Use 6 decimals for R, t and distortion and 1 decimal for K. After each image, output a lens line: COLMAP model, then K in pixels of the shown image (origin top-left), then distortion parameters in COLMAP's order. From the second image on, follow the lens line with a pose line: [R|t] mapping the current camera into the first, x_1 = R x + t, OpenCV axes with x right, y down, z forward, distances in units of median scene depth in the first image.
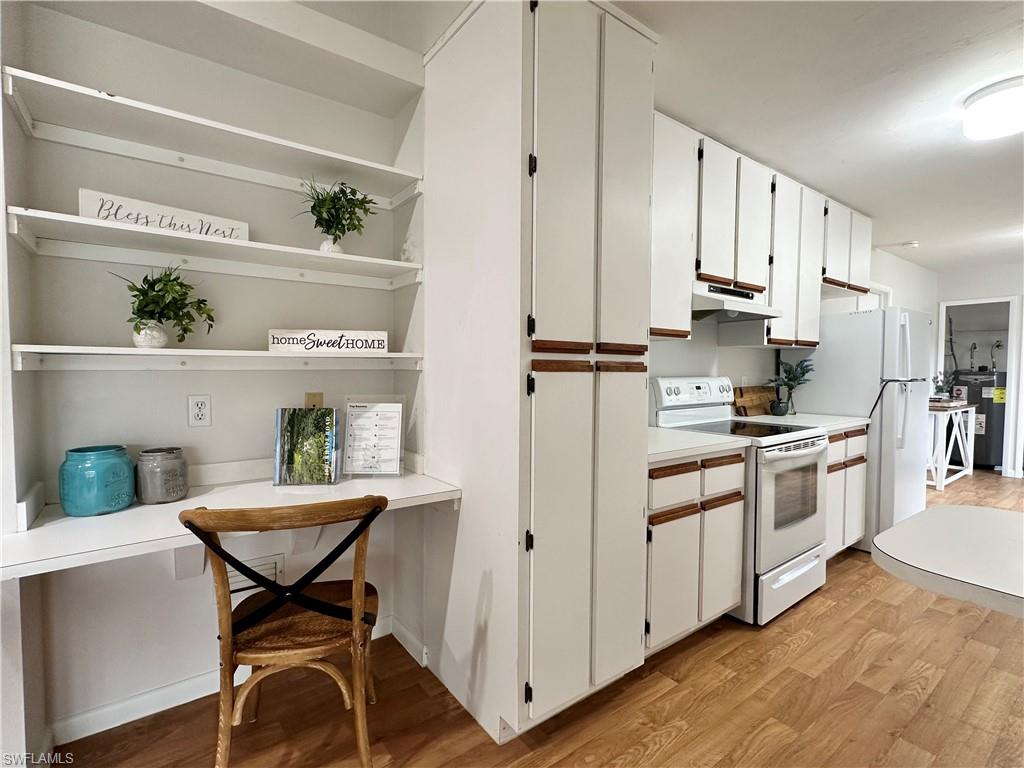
lens RADIAL K [[484.7, 0, 511.5], [0, 484.7, 386.2], [0, 0, 1]] dist [-0.004761, 0.000229]
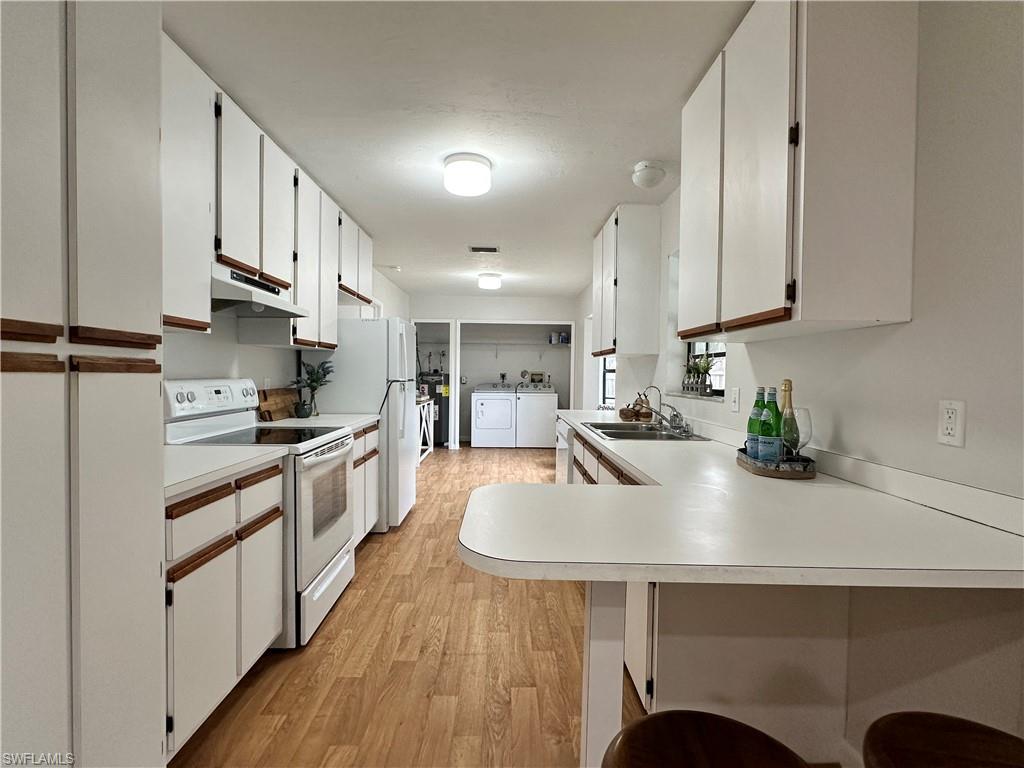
lens RADIAL K [[484.7, 0, 511.5], [0, 484.7, 386.2], [0, 0, 1]] dist [-0.004761, 0.000229]
pose [[0.580362, -0.018763, 0.814143, -0.001398], [0.021016, 0.999747, 0.008058, -0.003241], [-0.814088, 0.012434, 0.580609, 0.114173]]
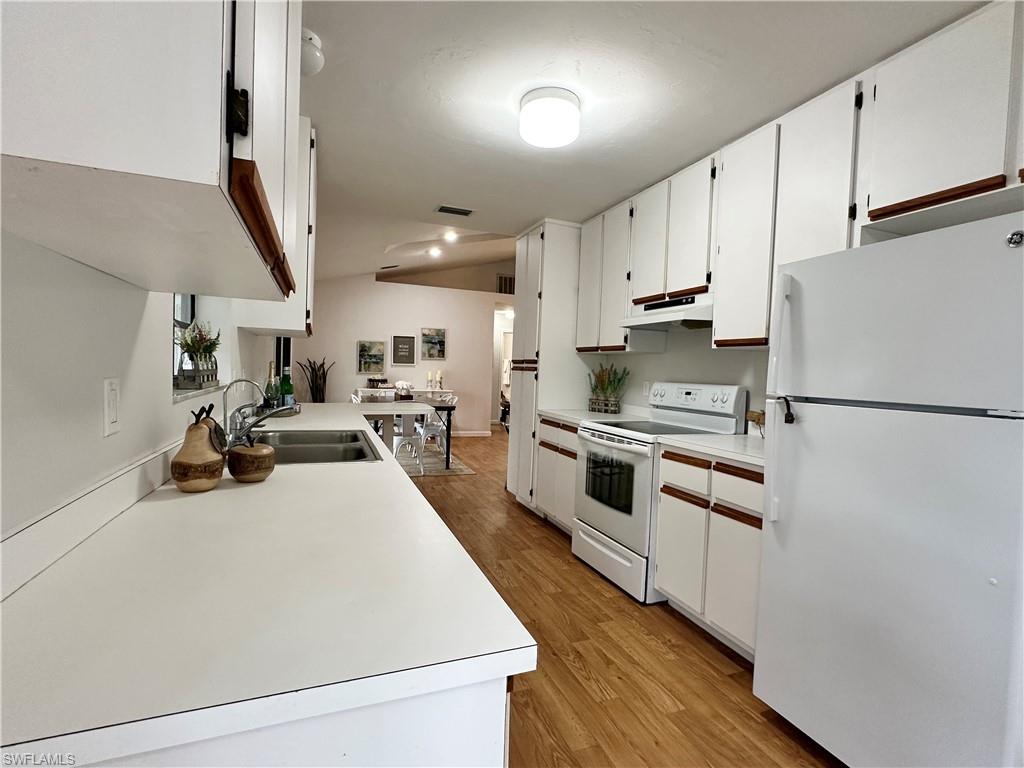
lens RADIAL K [[484.7, 0, 511.5], [0, 484.7, 386.2], [0, 0, 1]] dist [-0.004761, 0.000229]
pose [[-0.260119, 0.017700, -0.965414, 1.730361], [-0.074331, 0.996498, 0.038298, -0.027875], [0.962711, 0.081722, -0.257892, 1.038005]]
